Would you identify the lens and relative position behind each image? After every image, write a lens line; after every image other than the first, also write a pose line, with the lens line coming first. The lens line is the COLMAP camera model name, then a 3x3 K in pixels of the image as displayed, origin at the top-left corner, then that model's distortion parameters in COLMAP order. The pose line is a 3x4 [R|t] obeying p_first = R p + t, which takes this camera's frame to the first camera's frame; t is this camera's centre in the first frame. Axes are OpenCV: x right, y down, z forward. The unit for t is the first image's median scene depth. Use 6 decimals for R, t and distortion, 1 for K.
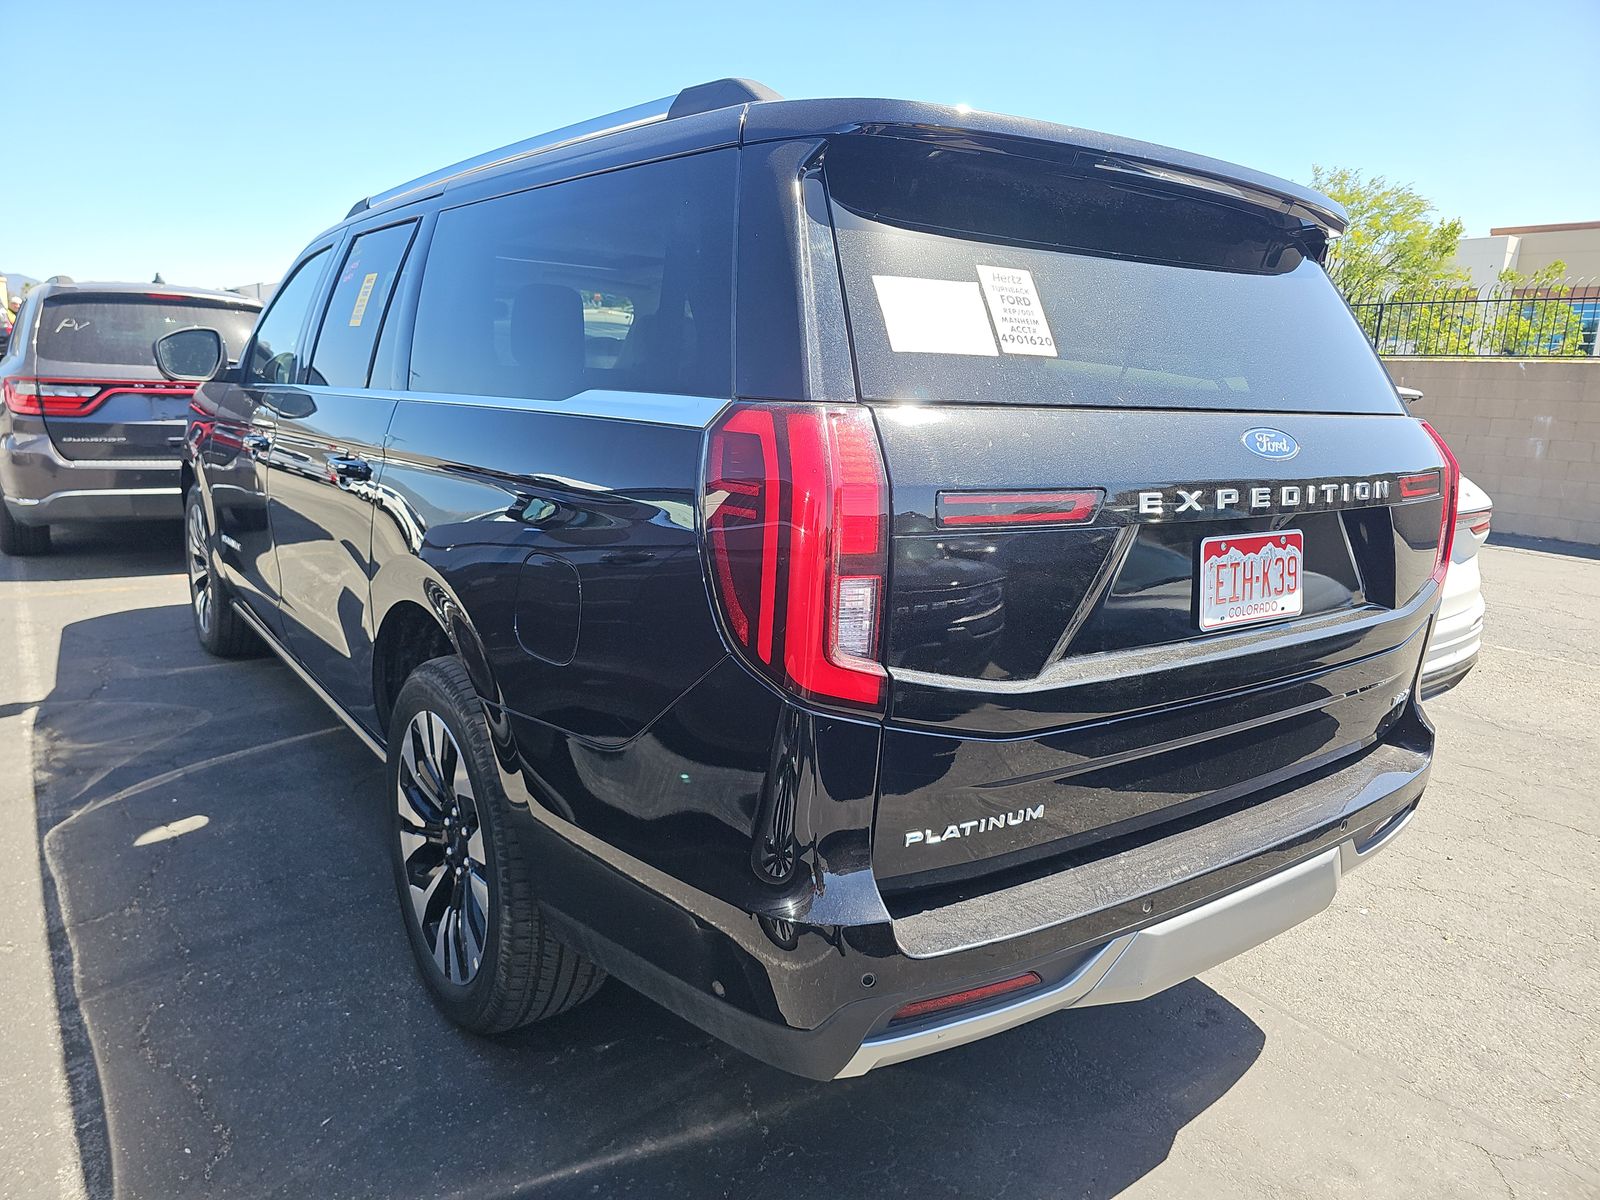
lens RADIAL K [[1085.4, 0, 797.0], [0, 1085.4, 600.2], [0, 0, 1]] dist [0.038921, -0.021370]
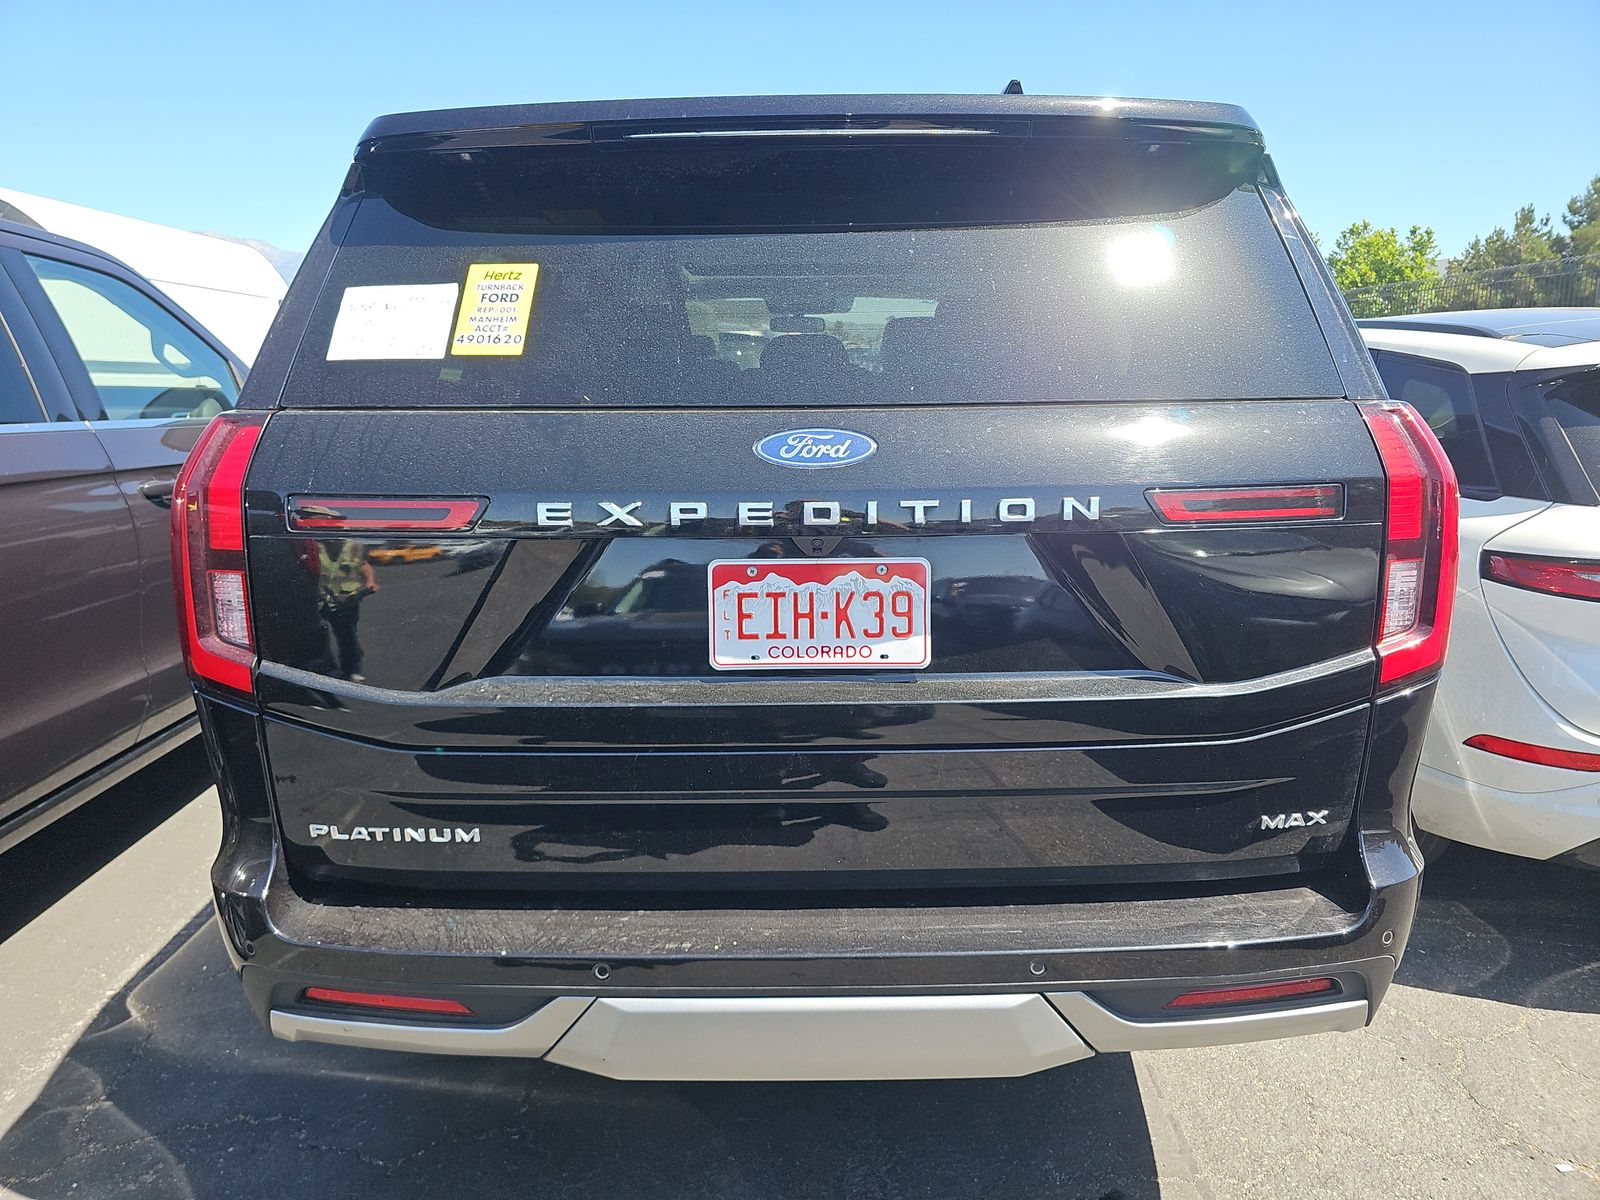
lens RADIAL K [[1085.4, 0, 789.6], [0, 1085.4, 597.8], [0, 0, 1]] dist [0.038921, -0.021370]
pose [[0.803562, 0.074409, -0.590552, 0.899753], [-0.076635, 0.996831, 0.021324, -0.049008], [0.590267, 0.028122, 0.806718, 0.353479]]
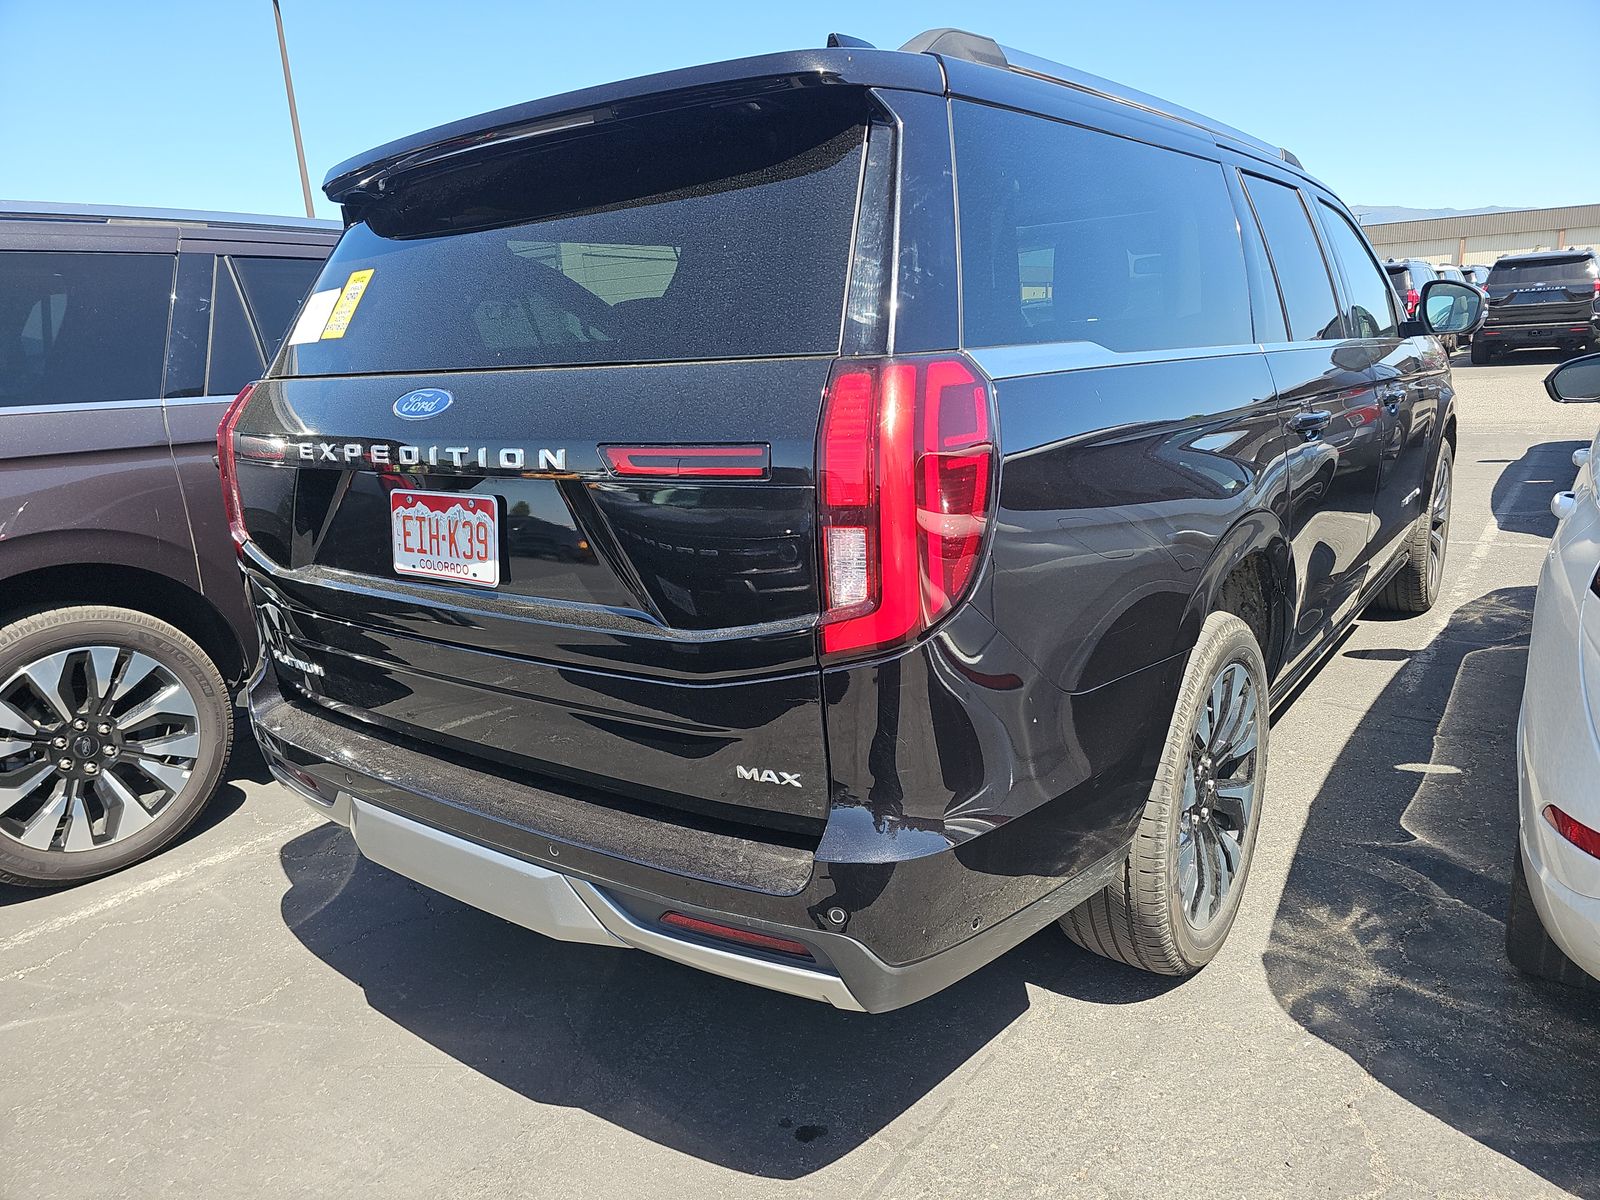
lens RADIAL K [[1085.4, 0, 806.4], [0, 1085.4, 606.2], [0, 0, 1]] dist [0.038921, -0.021370]
pose [[0.292407, 0.171141, -0.940855, 1.532824], [-0.129944, 0.981841, 0.138211, -0.145373], [0.947424, 0.081844, 0.309336, 1.045125]]
